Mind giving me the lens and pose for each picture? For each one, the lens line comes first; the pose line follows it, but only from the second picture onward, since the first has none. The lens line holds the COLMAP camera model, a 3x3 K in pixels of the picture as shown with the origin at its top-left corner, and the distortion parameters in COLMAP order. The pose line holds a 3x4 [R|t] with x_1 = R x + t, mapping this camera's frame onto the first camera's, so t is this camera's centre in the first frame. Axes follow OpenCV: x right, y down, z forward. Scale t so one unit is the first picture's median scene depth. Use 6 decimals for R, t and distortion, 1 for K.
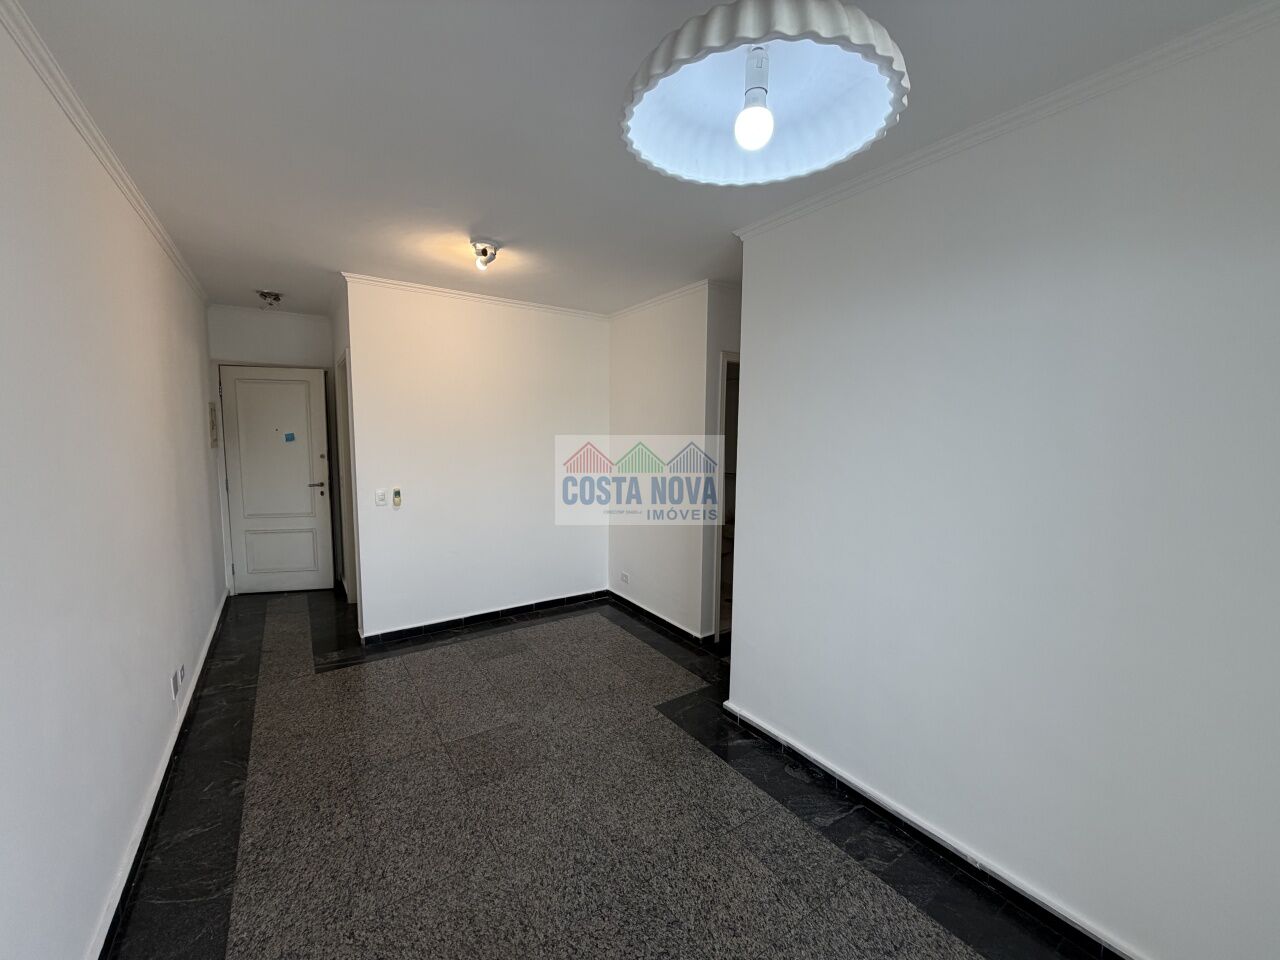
lens RADIAL K [[507.1, 0, 635.5], [0, 507.1, 479.0], [0, 0, 1]] dist [-0.001031, -0.000220]
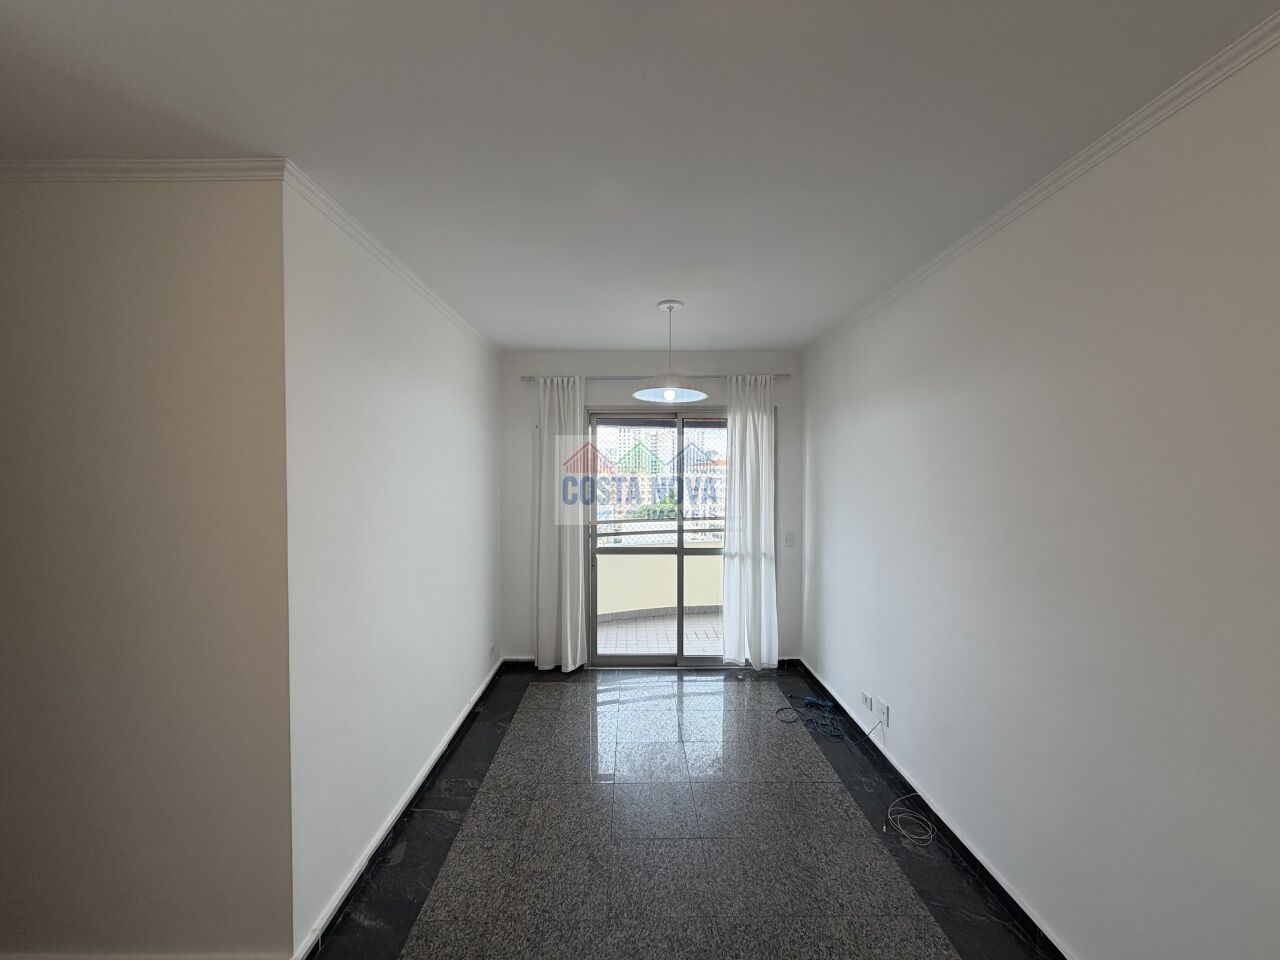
lens RADIAL K [[502.8, 0, 635.8], [0, 502.8, 481.3], [0, 0, 1]] dist [-0.002201, -0.000304]
pose [[-0.828803, -0.015757, 0.559319, -0.456025], [0.047262, 0.994060, 0.098038, -0.135735], [-0.557541, 0.107689, -0.823135, 1.212575]]
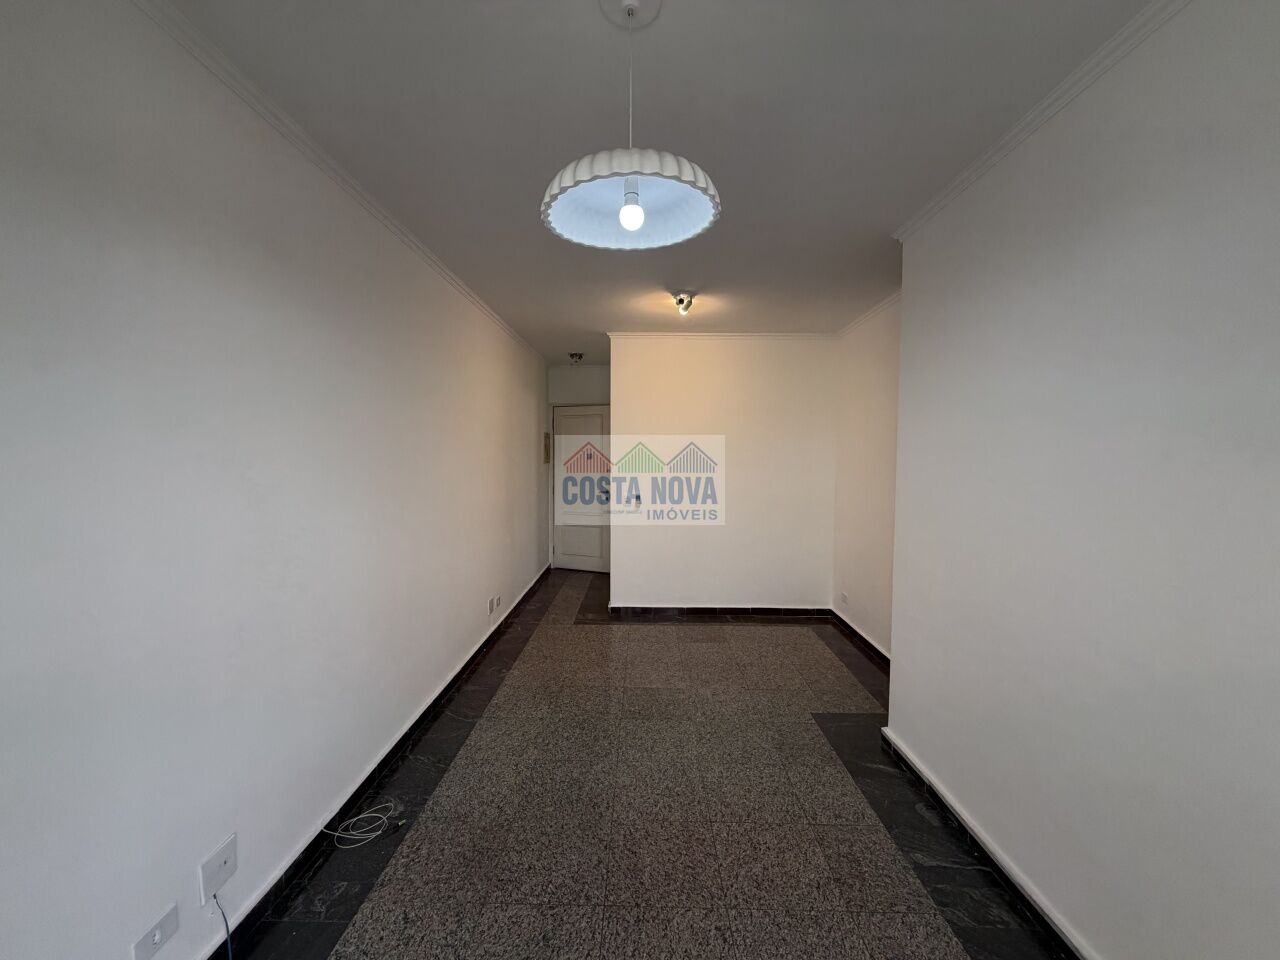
lens RADIAL K [[507.1, 0, 635.5], [0, 507.1, 479.0], [0, 0, 1]] dist [-0.001031, -0.000220]
pose [[0.815247, 0.017899, -0.578837, 0.341903], [-0.051187, 0.997837, -0.041237, 0.046014], [0.576847, 0.063247, 0.814400, -0.054549]]
